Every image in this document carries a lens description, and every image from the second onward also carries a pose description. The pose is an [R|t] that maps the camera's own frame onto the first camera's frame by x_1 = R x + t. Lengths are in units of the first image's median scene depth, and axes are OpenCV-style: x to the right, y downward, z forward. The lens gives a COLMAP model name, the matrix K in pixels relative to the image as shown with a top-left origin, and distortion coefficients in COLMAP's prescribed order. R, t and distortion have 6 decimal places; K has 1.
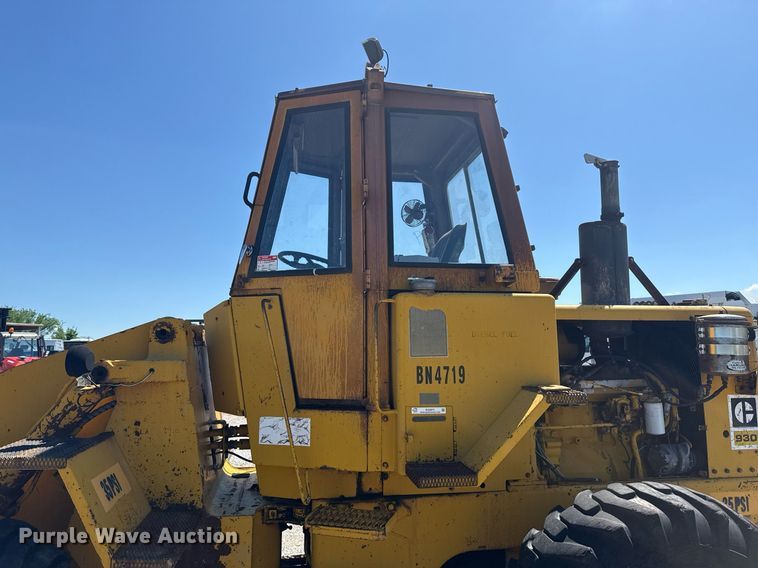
lens RADIAL K [[541.4, 0, 379.0], [0, 541.4, 284.0], [0, 0, 1]] dist [0.001053, -0.003850]
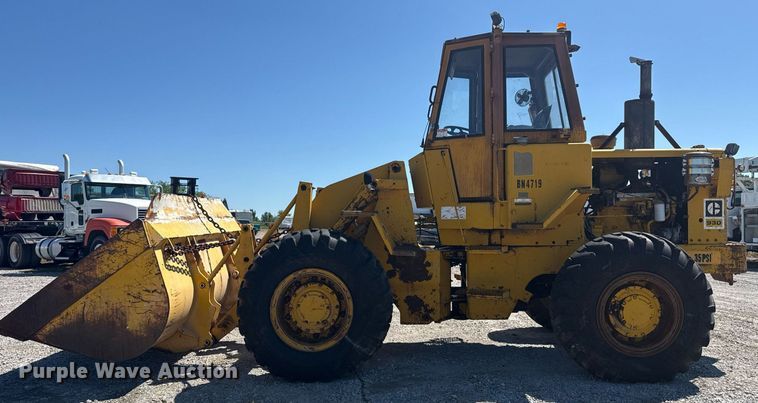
lens RADIAL K [[522.4, 0, 390.9], [0, 522.4, 220.3], [0, 0, 1]] dist [0.070134, -0.125000]
pose [[0.976183, -0.001315, -0.216947, 0.028233], [0.029295, 0.991622, 0.125804, 0.033257], [0.214964, -0.129164, 0.968043, -0.952146]]
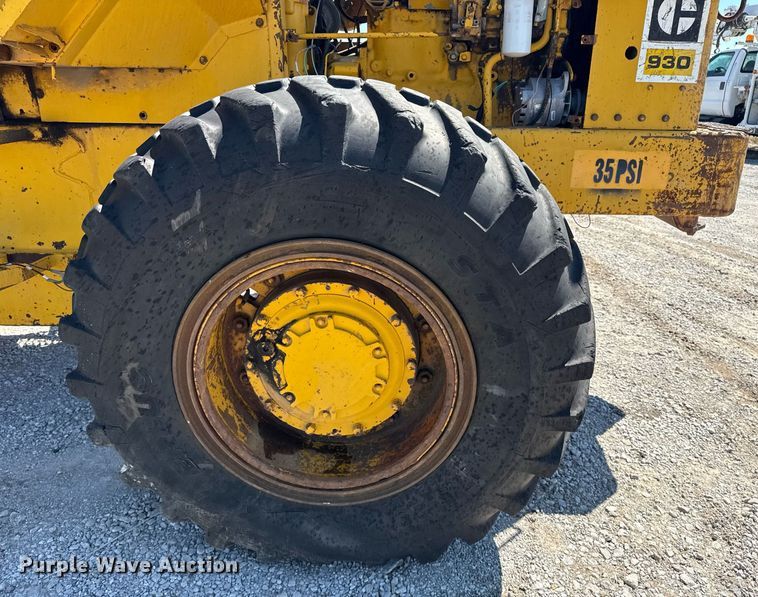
lens RADIAL K [[582.5, 0, 379.0], [0, 582.5, 298.5], [0, 0, 1]] dist [0.000901, -0.002711]
pose [[0.985149, 0.076367, -0.153782, 0.529069], [0.001885, 0.890779, 0.454434, 0.244822], [0.171689, -0.447975, 0.877406, 0.314069]]
